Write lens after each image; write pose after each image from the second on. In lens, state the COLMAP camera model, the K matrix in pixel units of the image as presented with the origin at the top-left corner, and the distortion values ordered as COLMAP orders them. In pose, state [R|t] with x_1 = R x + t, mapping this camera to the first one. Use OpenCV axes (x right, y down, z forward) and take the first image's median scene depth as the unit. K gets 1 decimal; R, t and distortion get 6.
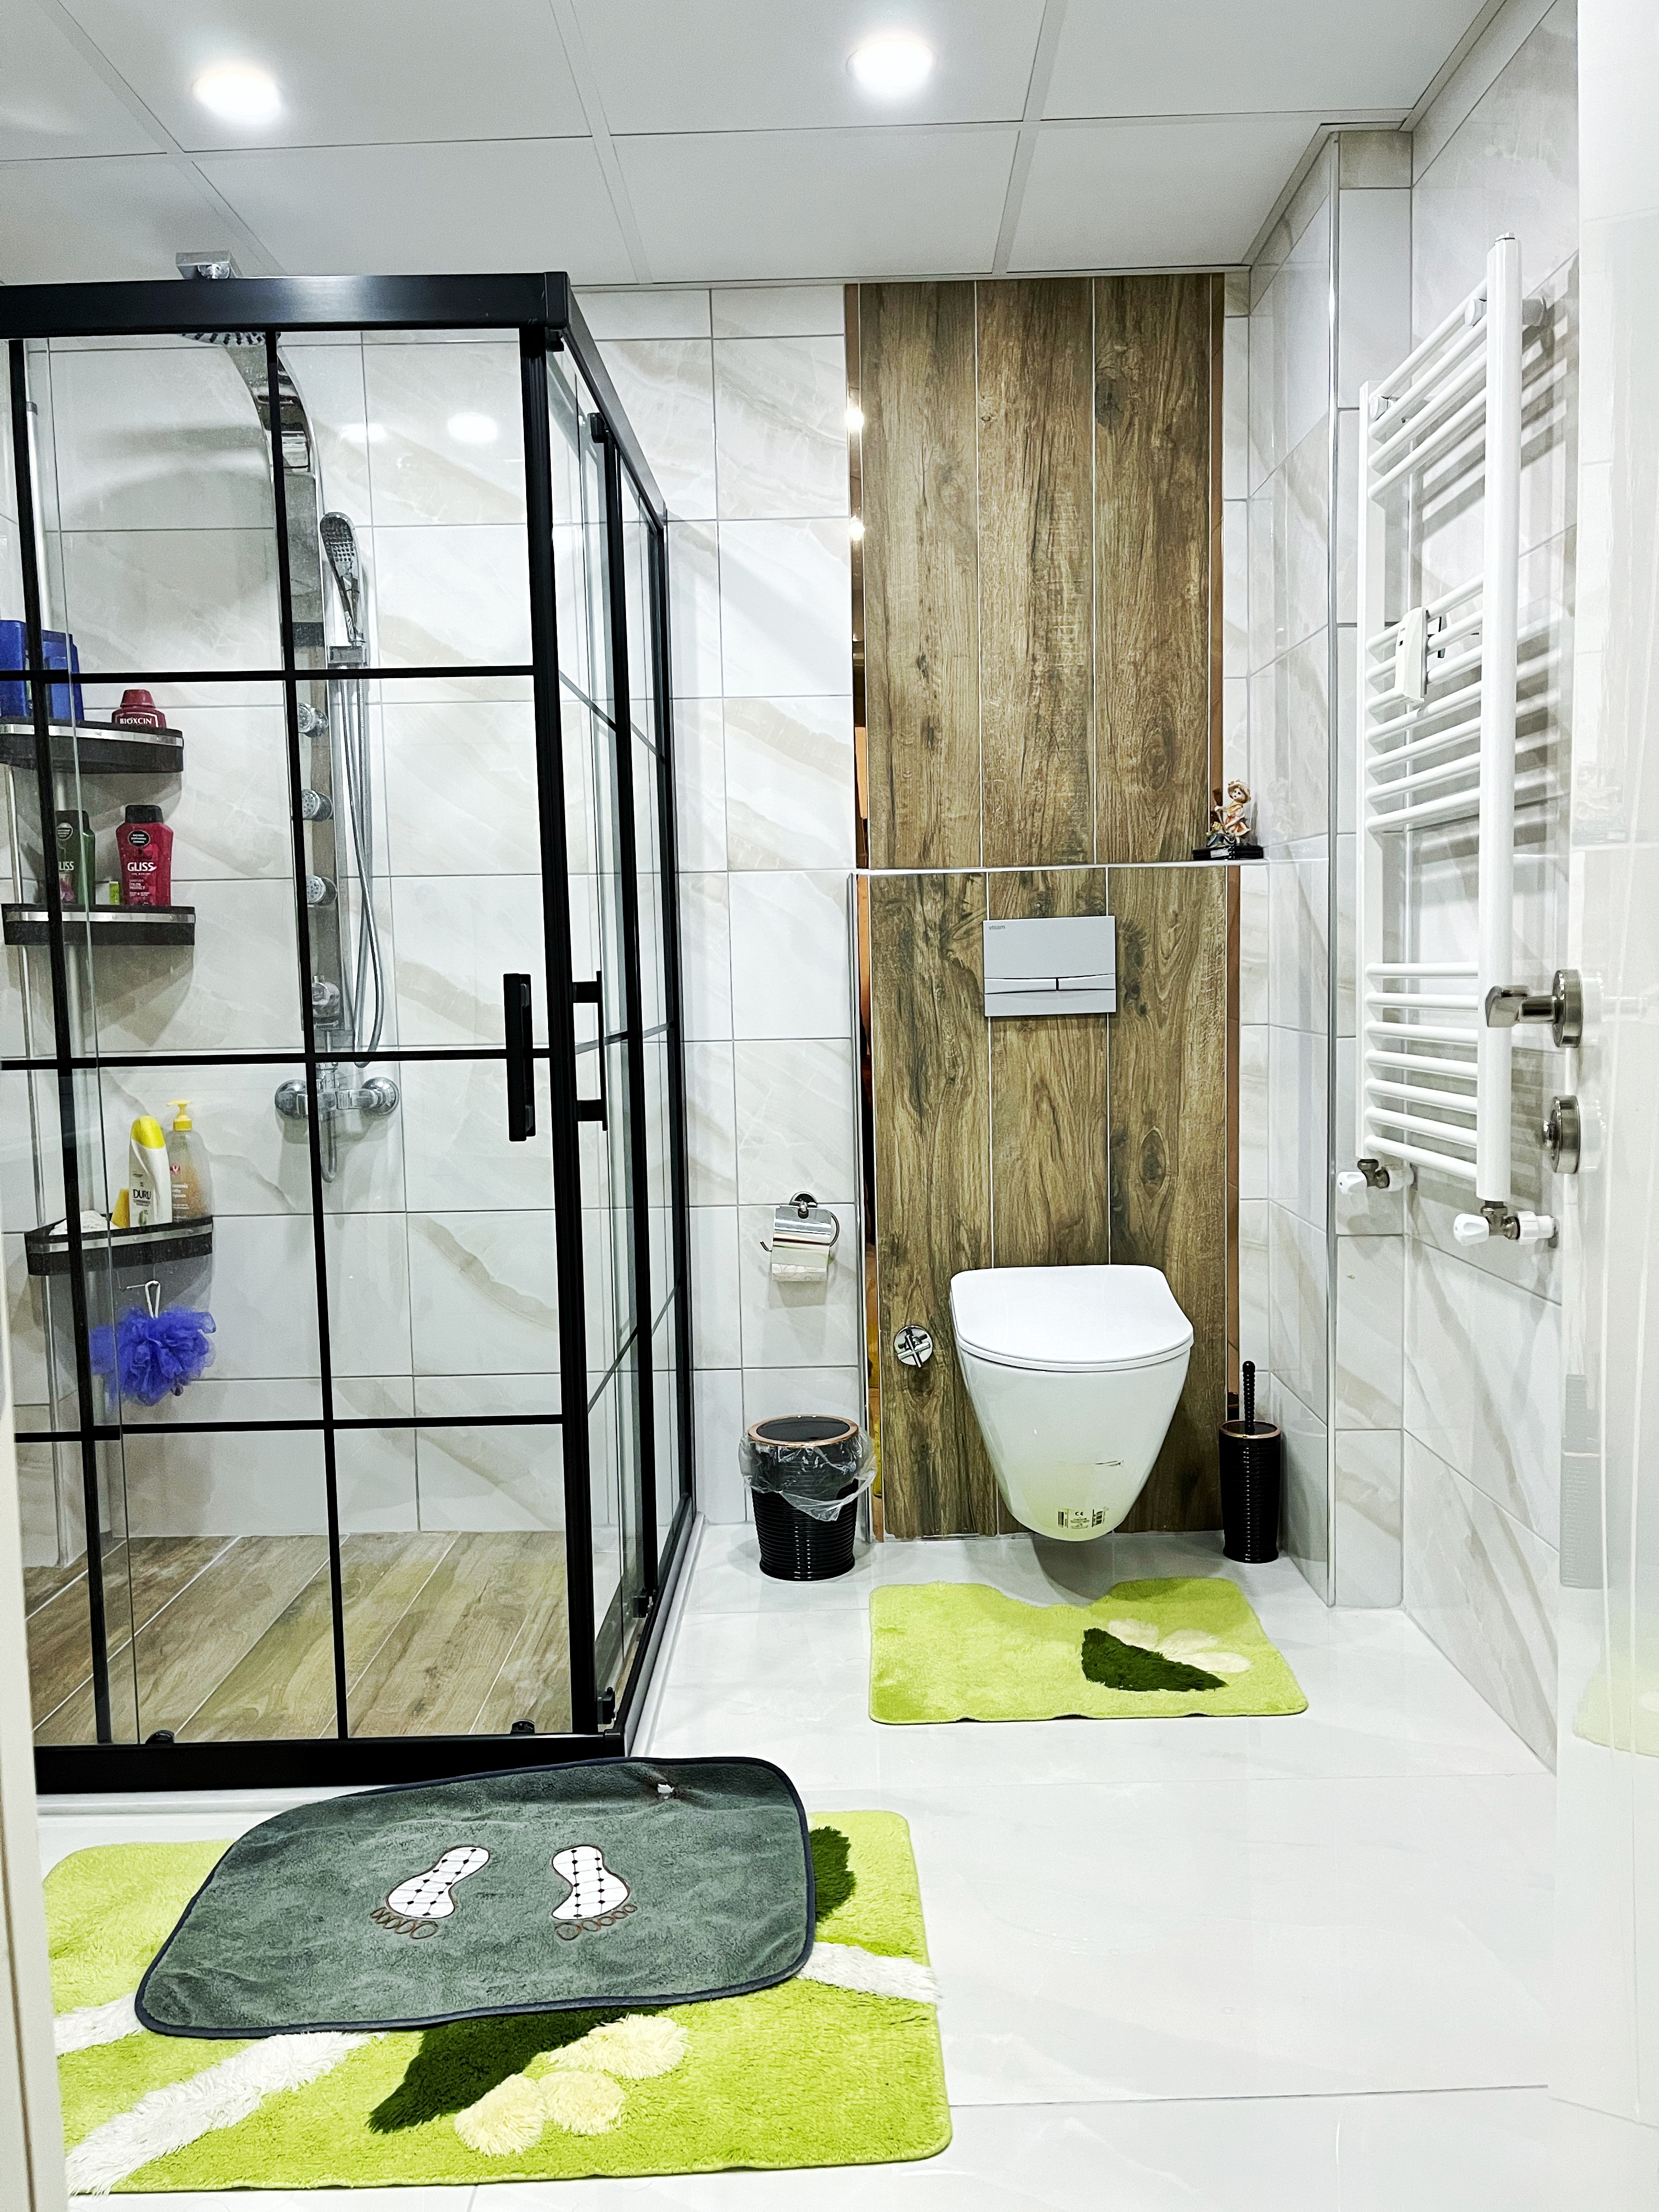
lens RADIAL K [[1680.3, 0, 846.2], [0, 1680.3, 1118.1], [0, 0, 1]] dist [0.070836, -0.083276]
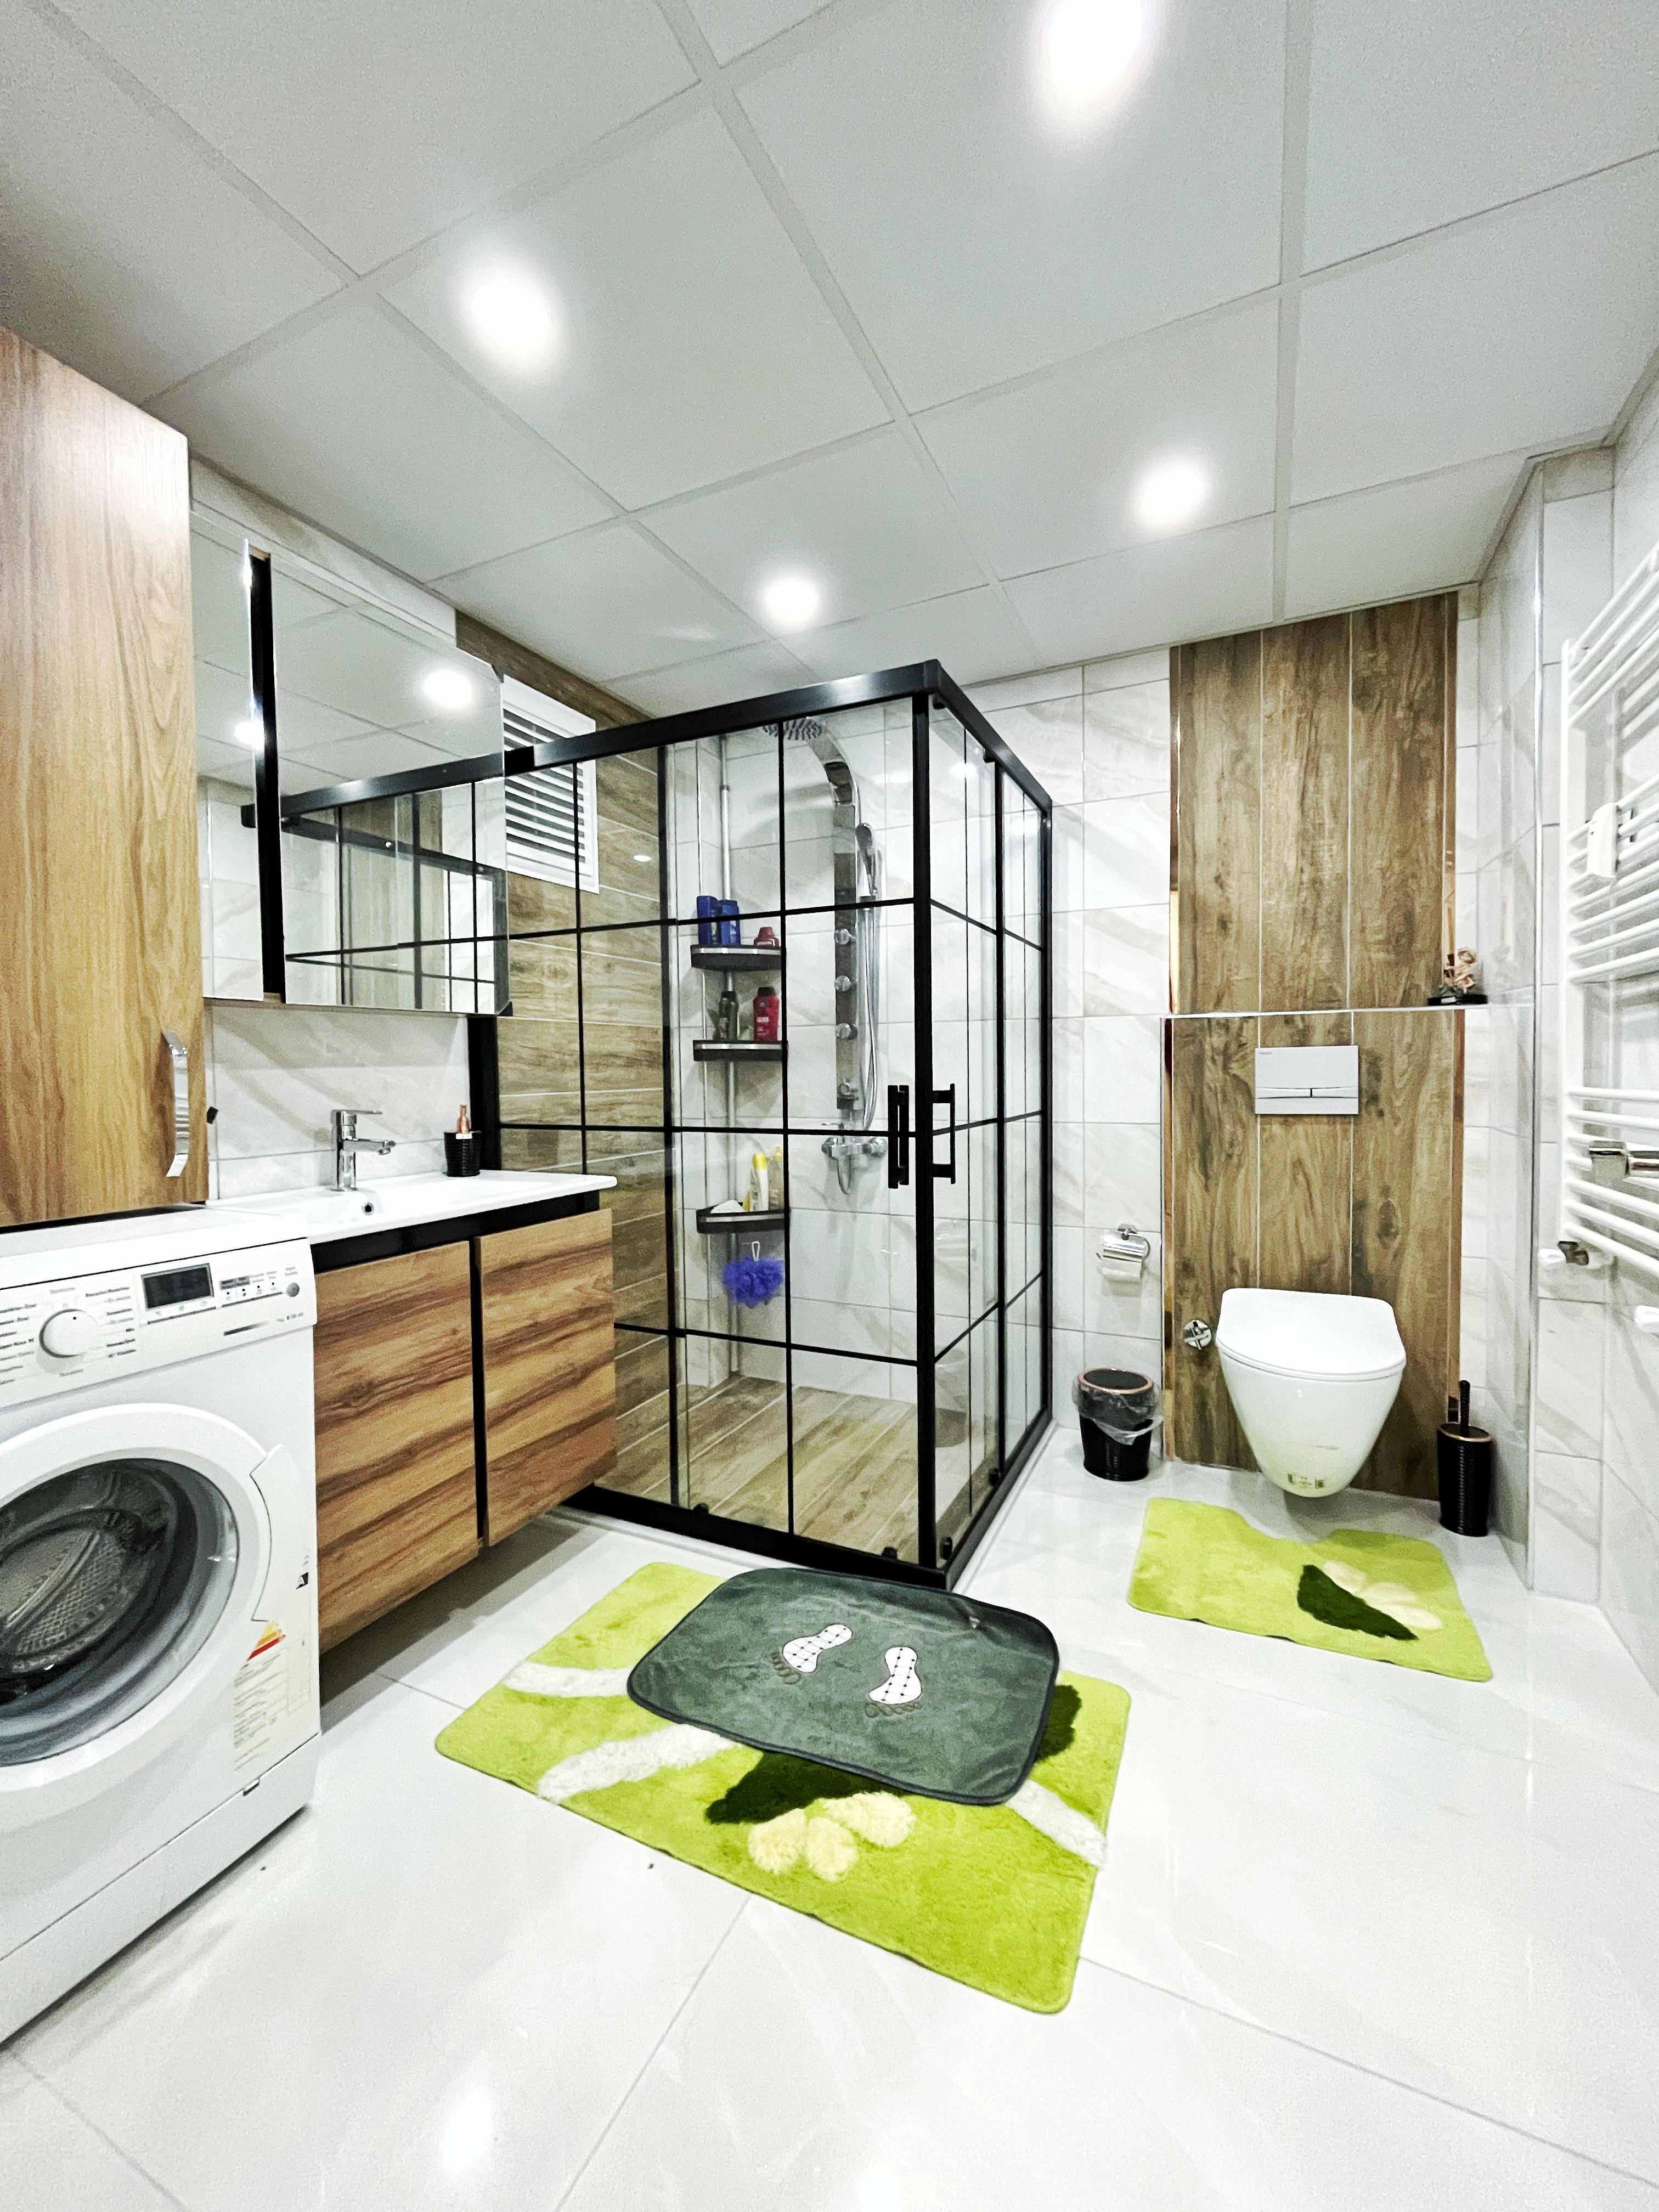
lens RADIAL K [[904.1, 0, 829.4], [0, 904.1, 1099.7], [0, 0, 1]] dist [-0.003230, 0.000952]
pose [[0.903407, 0.027299, -0.427914, 0.085480], [-0.048482, 0.998075, -0.038680, -0.024900], [0.426034, 0.055690, 0.902991, 0.136313]]
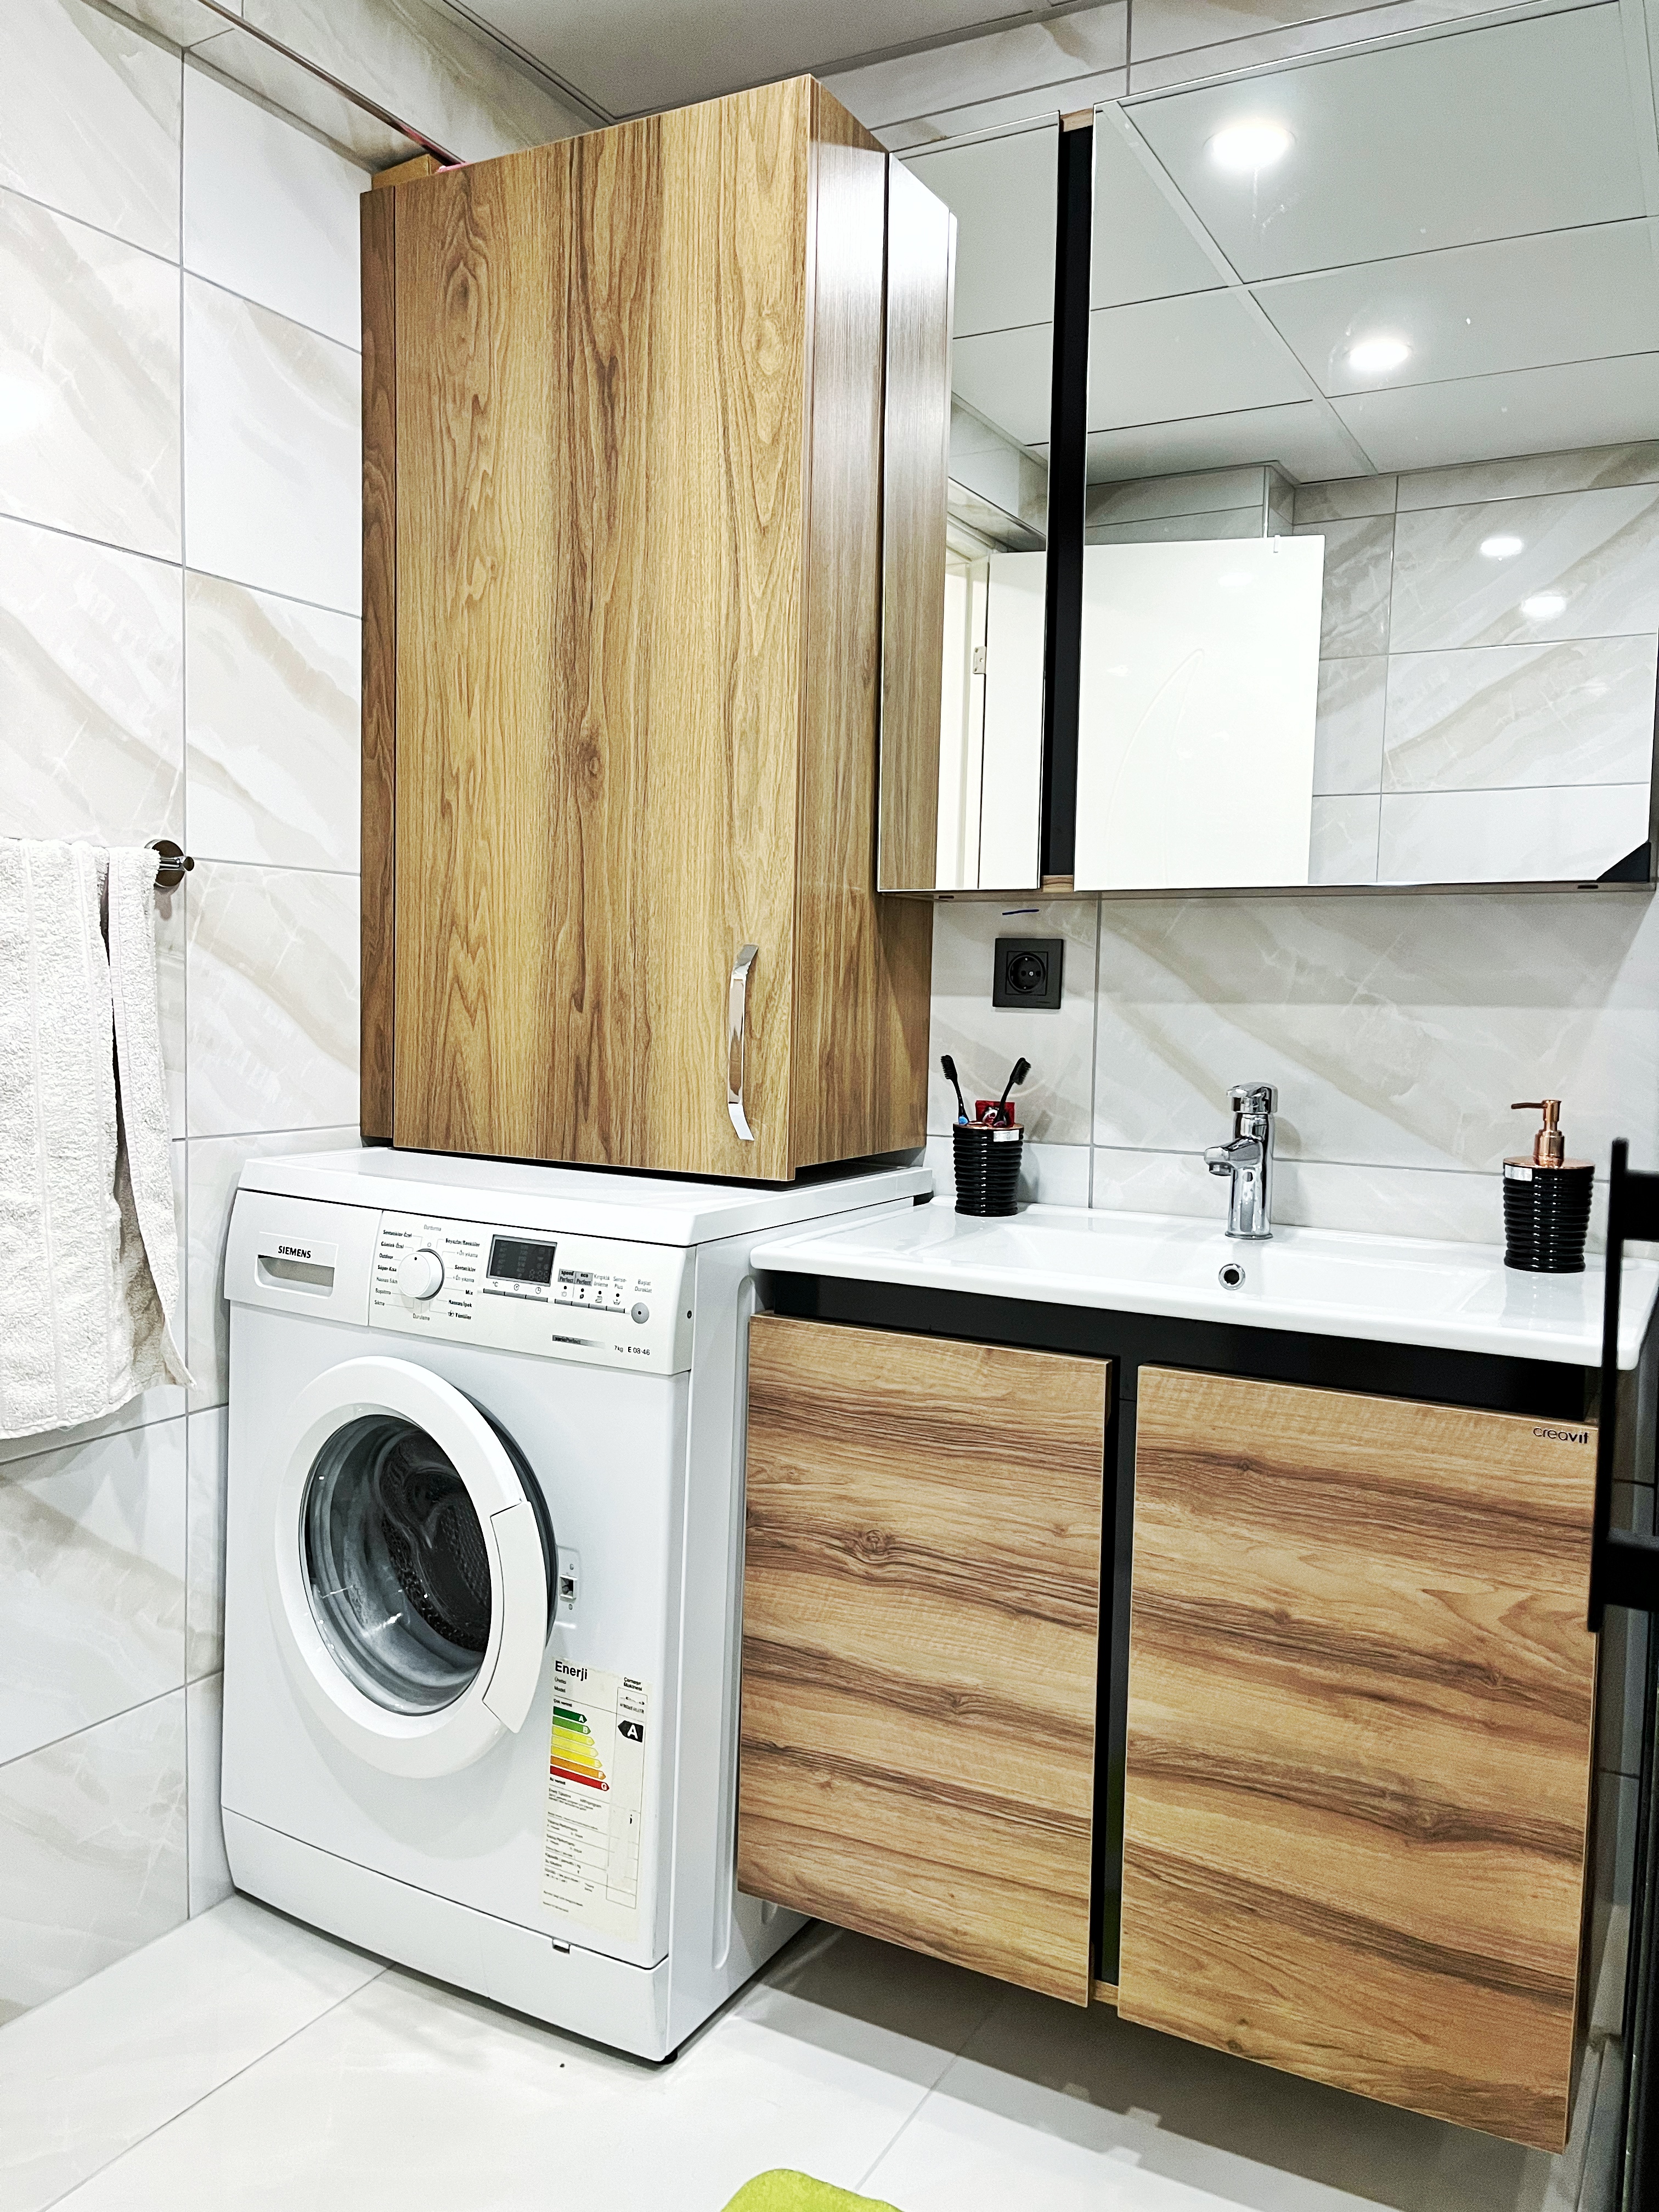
lens RADIAL K [[1680.3, 0, 826.1], [0, 1680.3, 1098.2], [0, 0, 1]] dist [0.070836, -0.083276]
pose [[-0.483813, 0.069923, -0.872374, 0.126831], [-0.092023, 0.987213, 0.130162, -0.088419], [0.870320, 0.143253, -0.471192, 0.731474]]
